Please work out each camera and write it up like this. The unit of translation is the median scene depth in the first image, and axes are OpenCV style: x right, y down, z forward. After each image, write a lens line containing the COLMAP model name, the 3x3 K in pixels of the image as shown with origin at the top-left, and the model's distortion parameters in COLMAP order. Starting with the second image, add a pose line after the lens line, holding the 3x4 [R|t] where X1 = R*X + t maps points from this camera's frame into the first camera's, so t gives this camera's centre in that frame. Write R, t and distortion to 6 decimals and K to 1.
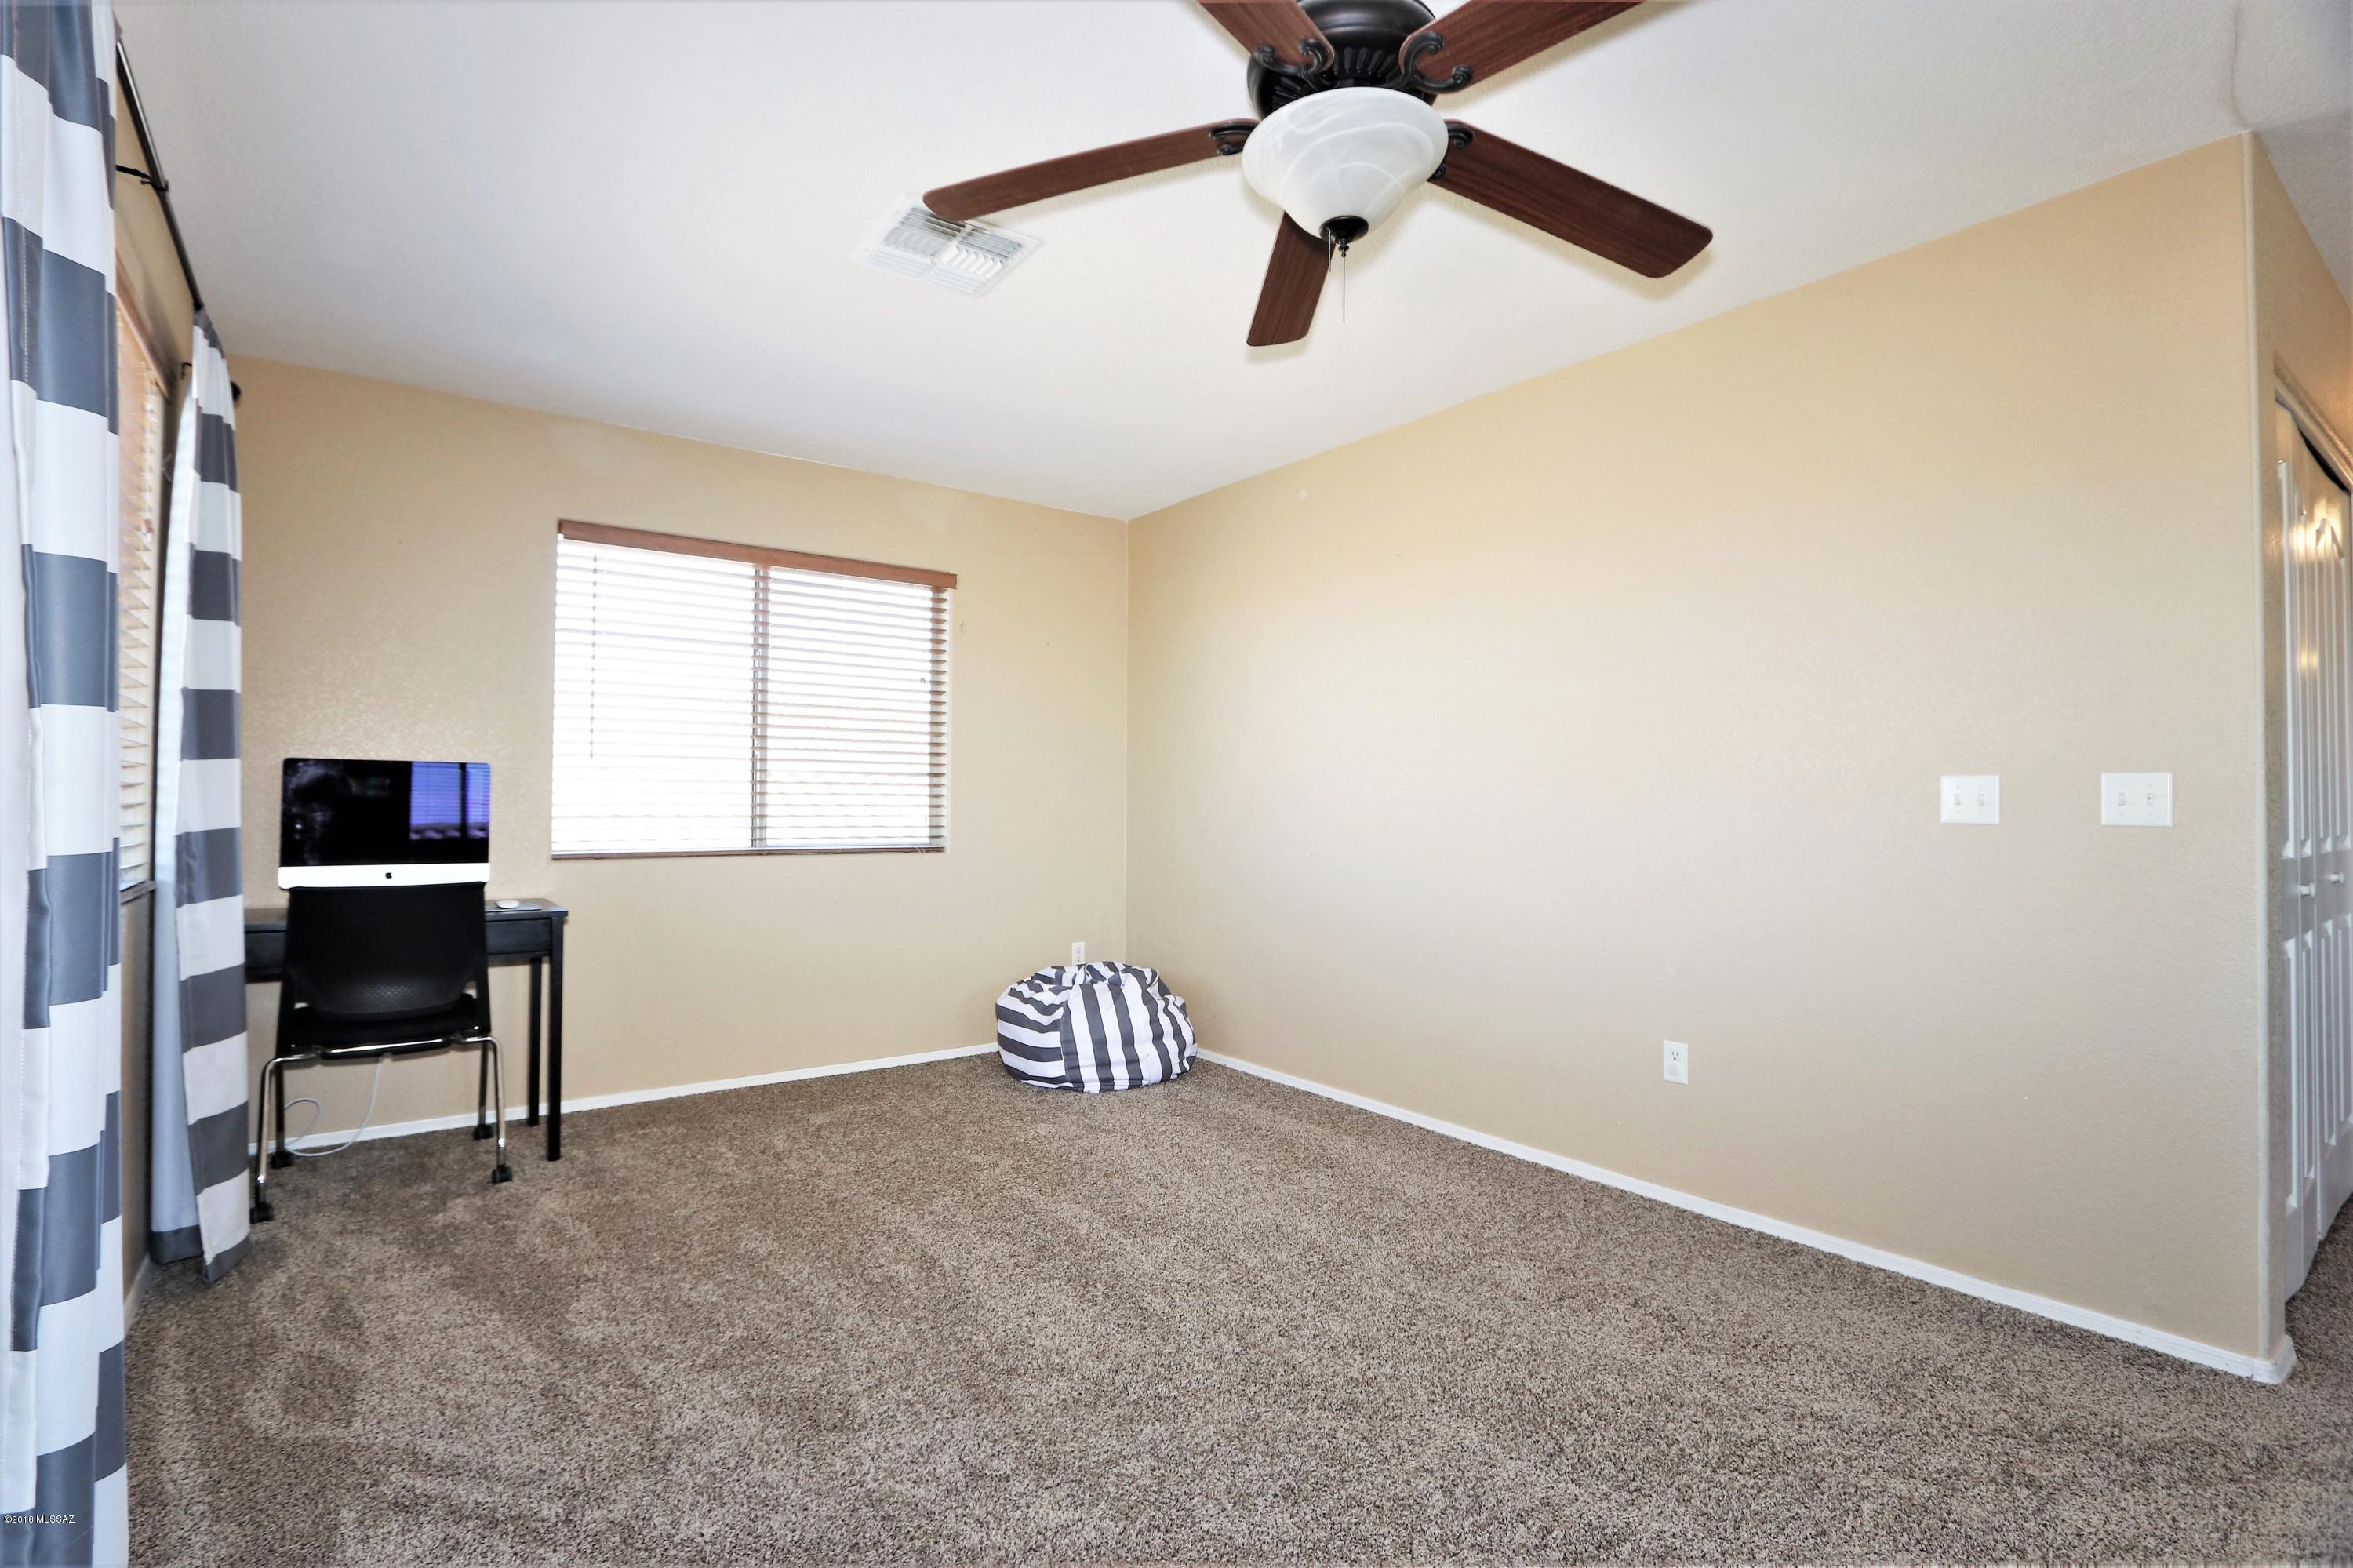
lens RADIAL K [[1092.8, 0, 1144.8], [0, 1092.8, 778.4], [0, 0, 1]] dist [-0.020741, 0.003573]
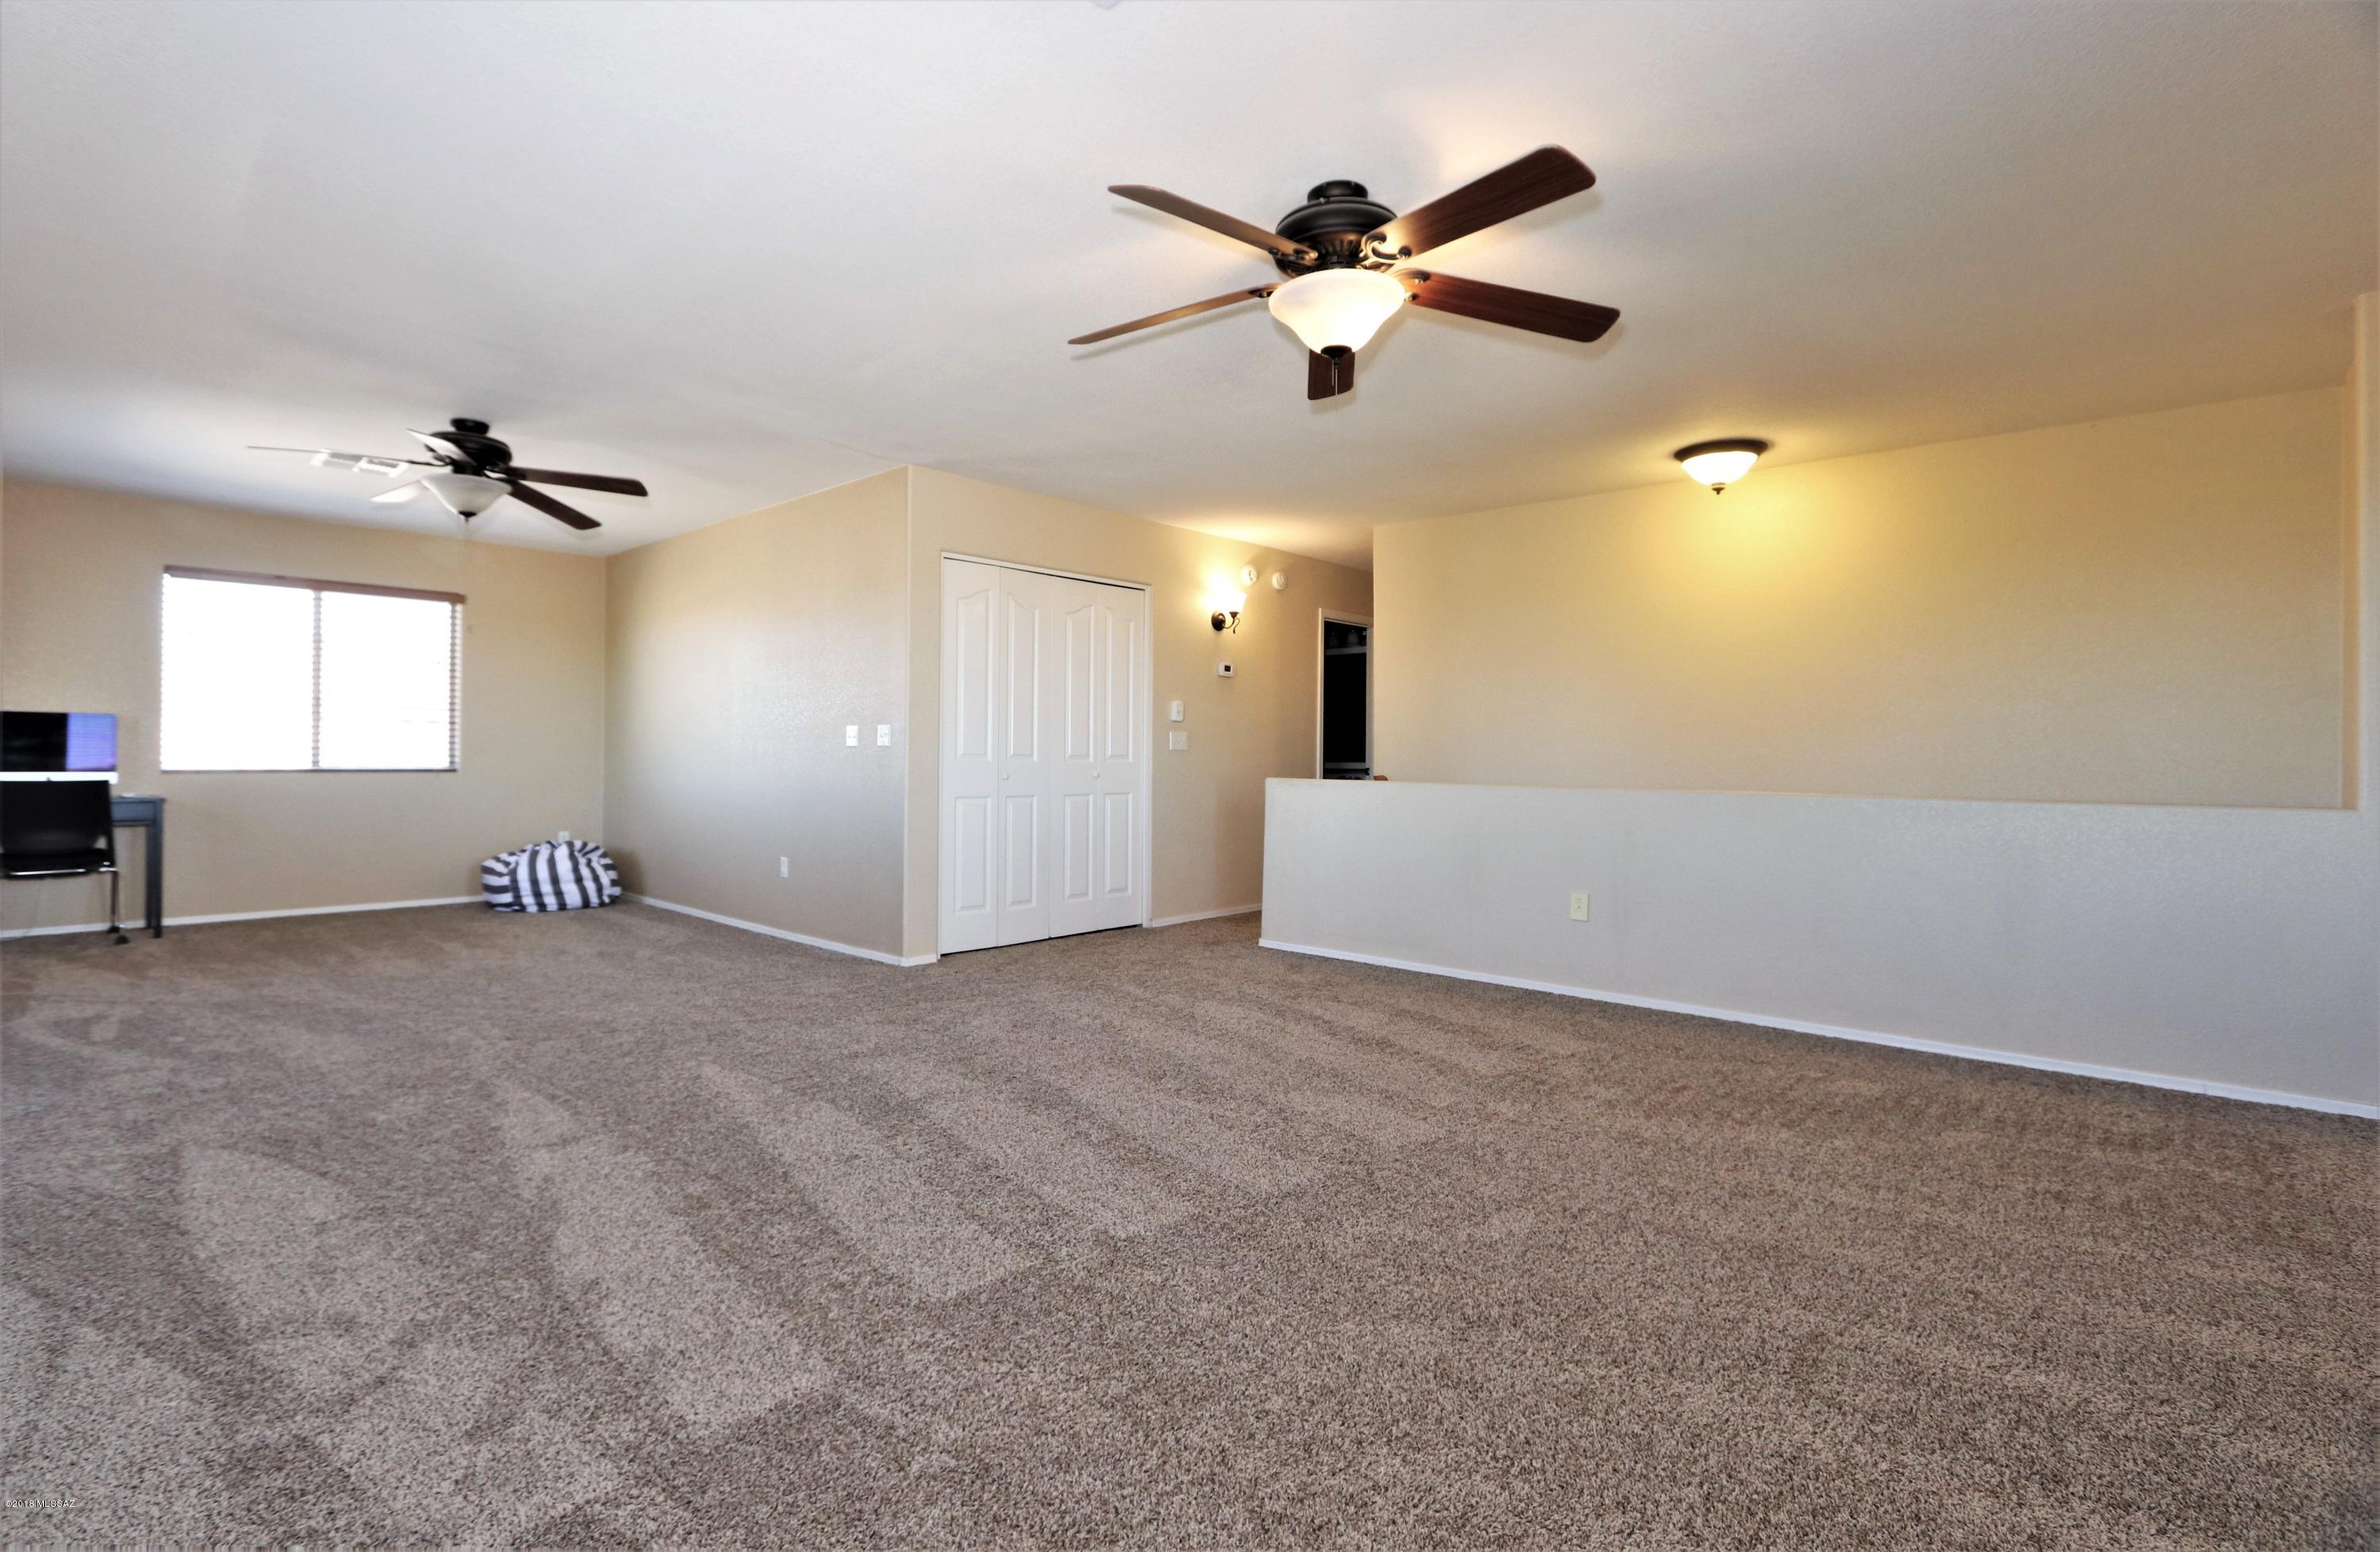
lens RADIAL K [[1123.8, 0, 1170.3], [0, 1123.8, 760.6], [0, 0, 1]] dist [-0.018306, -0.000086]
pose [[0.982451, 0.000584, 0.186522, 0.593027], [-0.005625, 0.999633, 0.026498, 0.003819], [-0.186438, -0.027083, 0.982093, -0.859631]]
